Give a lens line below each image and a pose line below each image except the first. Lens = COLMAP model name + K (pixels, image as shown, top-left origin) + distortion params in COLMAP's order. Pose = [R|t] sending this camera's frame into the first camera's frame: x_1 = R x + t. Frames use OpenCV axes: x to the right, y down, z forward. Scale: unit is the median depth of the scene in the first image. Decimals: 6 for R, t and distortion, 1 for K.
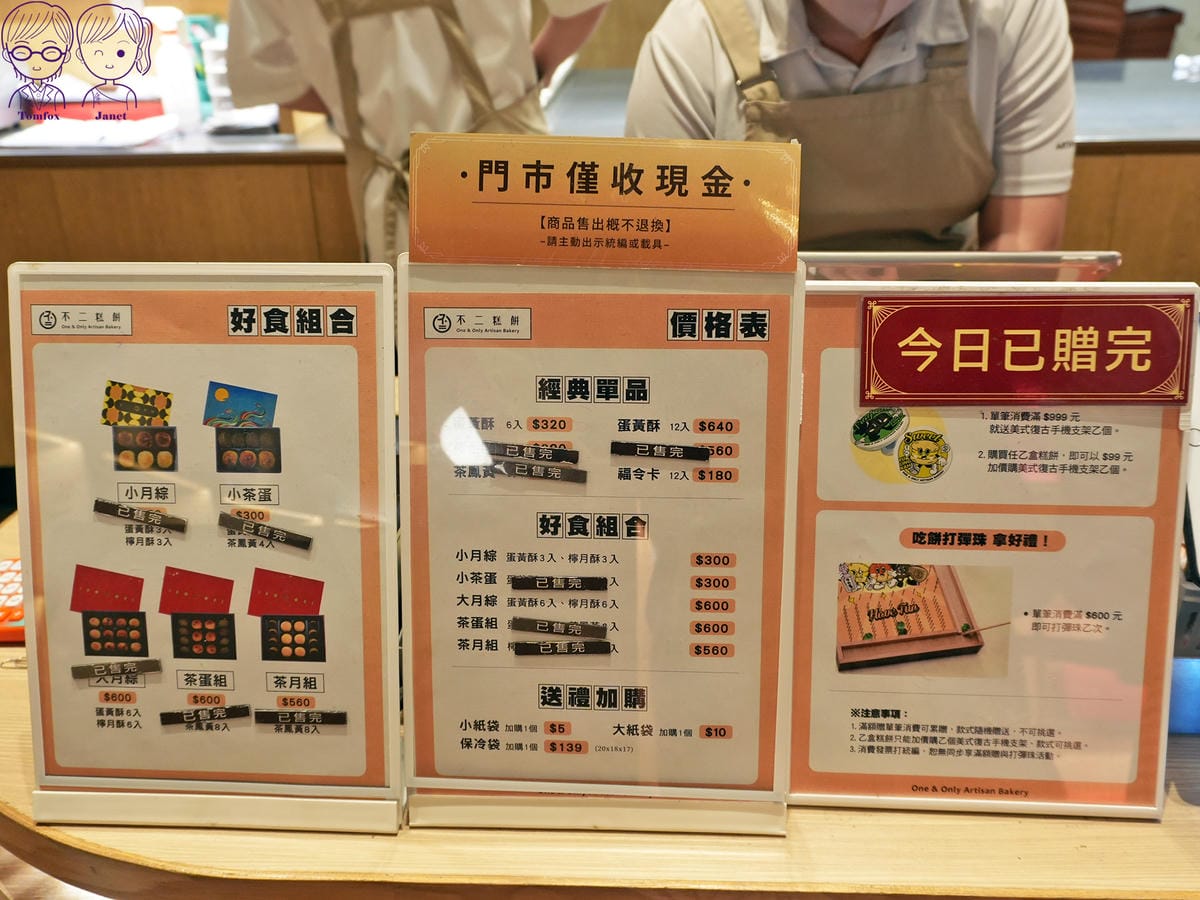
lens RADIAL K [[940.2, 0, 600.7], [0, 940.2, 566.7], [0, 0, 1]] dist [0.092834, -0.183450]
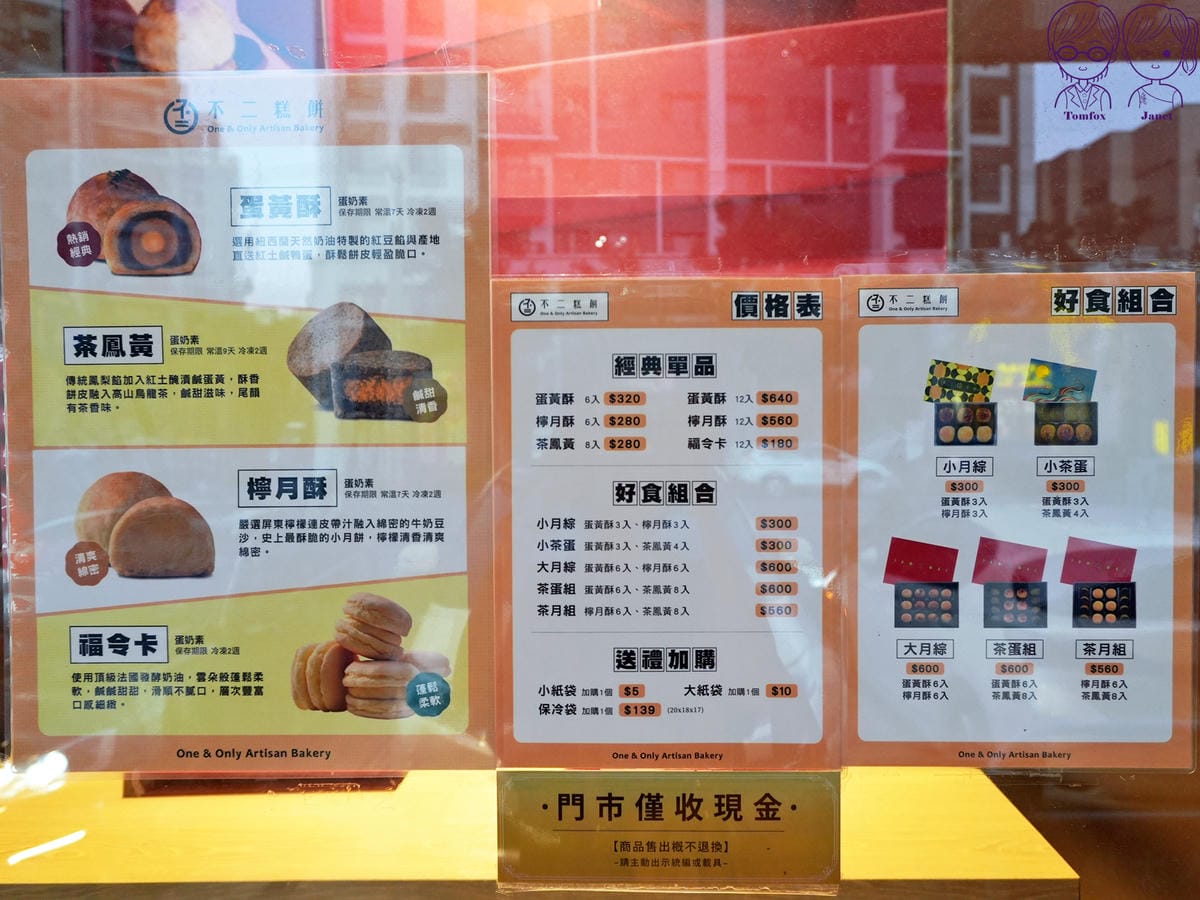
lens RADIAL K [[889.9, 0, 600.0], [0, 889.9, 450.0], [0, 0, 1]] dist [0.105509, -0.138003]
pose [[0.998330, -0.017754, 0.054970, -0.138266], [0.022724, 0.995577, -0.091155, -0.002182], [-0.053109, 0.092252, 0.994318, 0.006334]]
